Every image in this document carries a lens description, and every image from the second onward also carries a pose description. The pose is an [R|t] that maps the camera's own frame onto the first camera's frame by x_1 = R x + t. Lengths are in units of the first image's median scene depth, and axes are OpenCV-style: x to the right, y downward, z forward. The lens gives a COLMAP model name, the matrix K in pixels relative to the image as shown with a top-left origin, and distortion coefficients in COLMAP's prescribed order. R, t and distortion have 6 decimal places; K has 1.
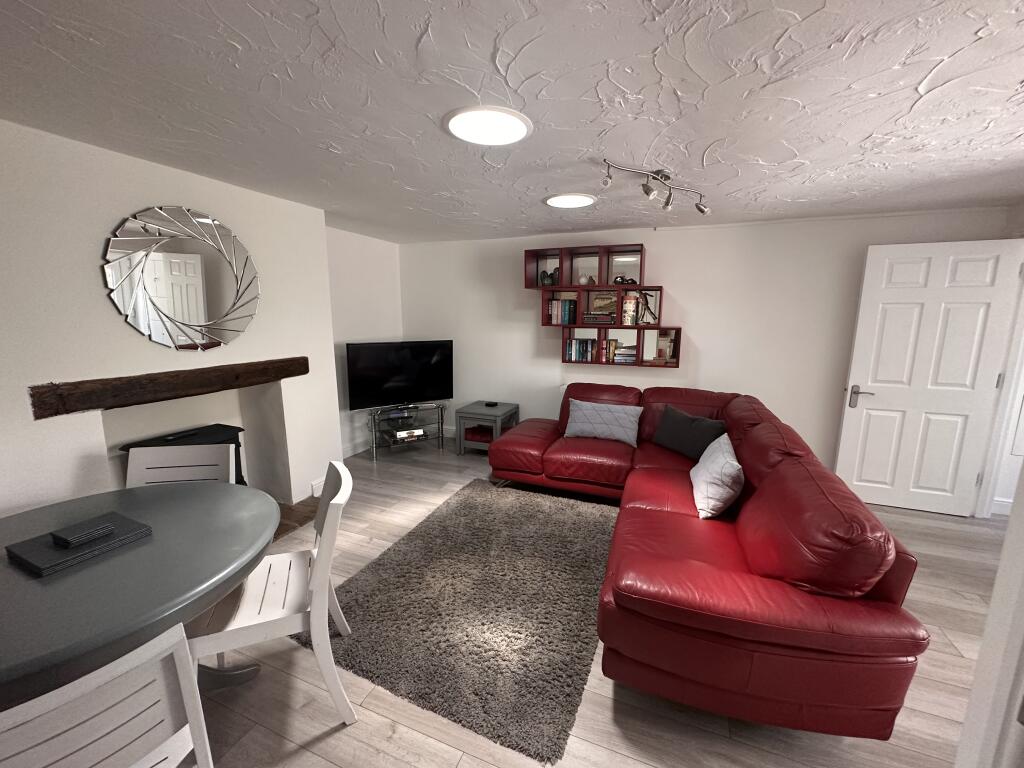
lens RADIAL K [[405.7, 0, 512.0], [0, 405.7, 384.0], [0, 0, 1]] dist [0.000237, 0.000062]
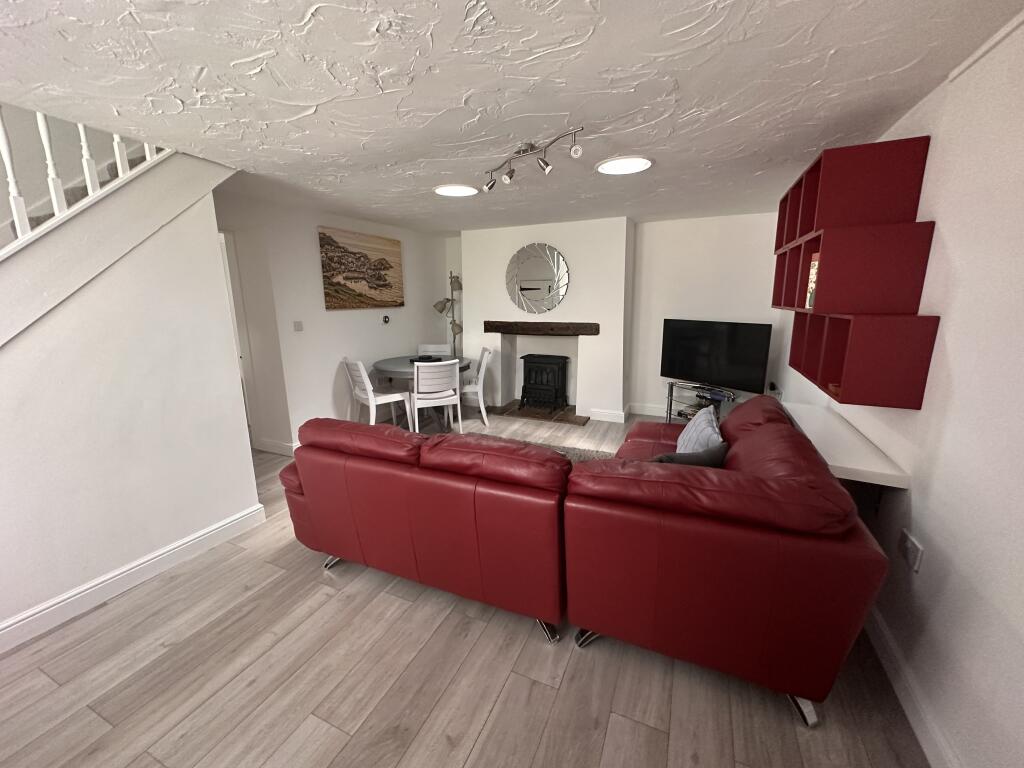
lens RADIAL K [[405.7, 0, 512.0], [0, 405.7, 384.0], [0, 0, 1]] dist [0.000237, 0.000062]
pose [[-0.045513, 0.205417, -0.977616, 1.072982], [-0.161610, 0.964224, 0.210127, -0.122980], [0.985805, 0.167556, -0.010687, 0.792757]]
